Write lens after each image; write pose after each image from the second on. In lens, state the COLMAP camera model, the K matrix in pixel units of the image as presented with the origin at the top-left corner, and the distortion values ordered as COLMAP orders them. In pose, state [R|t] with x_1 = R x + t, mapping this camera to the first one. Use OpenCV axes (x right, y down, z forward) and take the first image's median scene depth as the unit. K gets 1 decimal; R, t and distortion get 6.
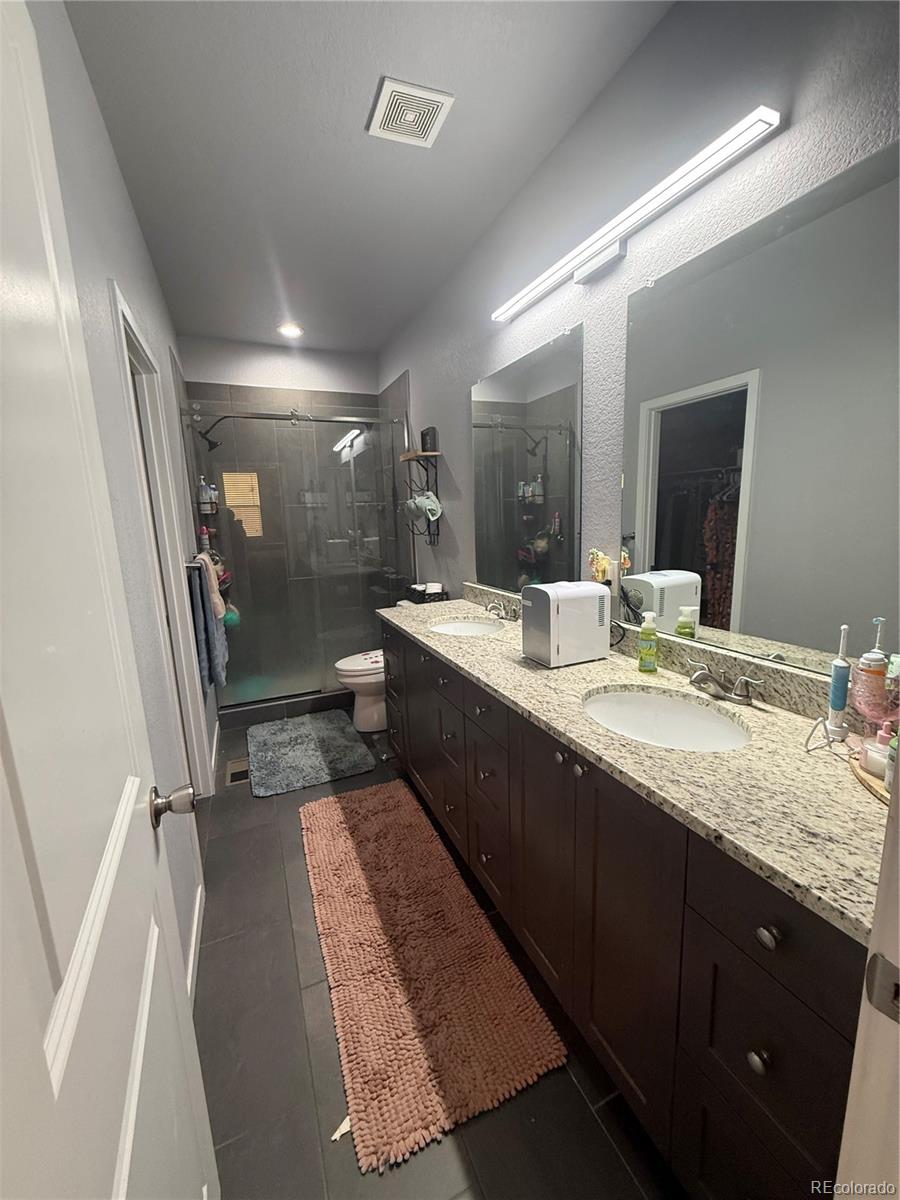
lens RADIAL K [[476.6, 0, 450.7], [0, 476.6, 599.2], [0, 0, 1]] dist [0.003603, 0.000716]
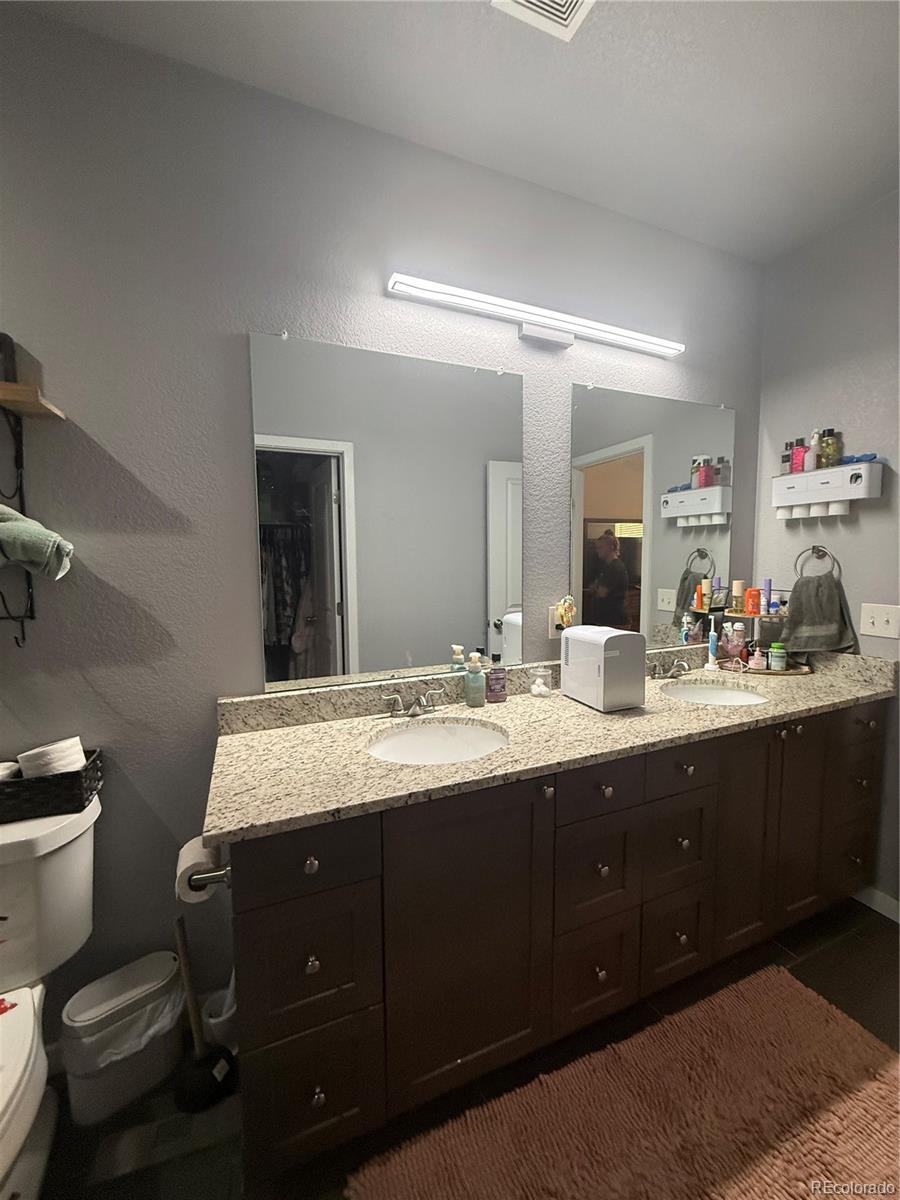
lens RADIAL K [[476.6, 0, 450.3], [0, 476.6, 597.7], [0, 0, 1]] dist [0.003603, 0.000716]
pose [[0.007993, -0.054213, 0.998497, -0.844339], [0.185763, 0.981229, 0.051789, -0.226595], [-0.982562, 0.185070, 0.017914, 1.371109]]
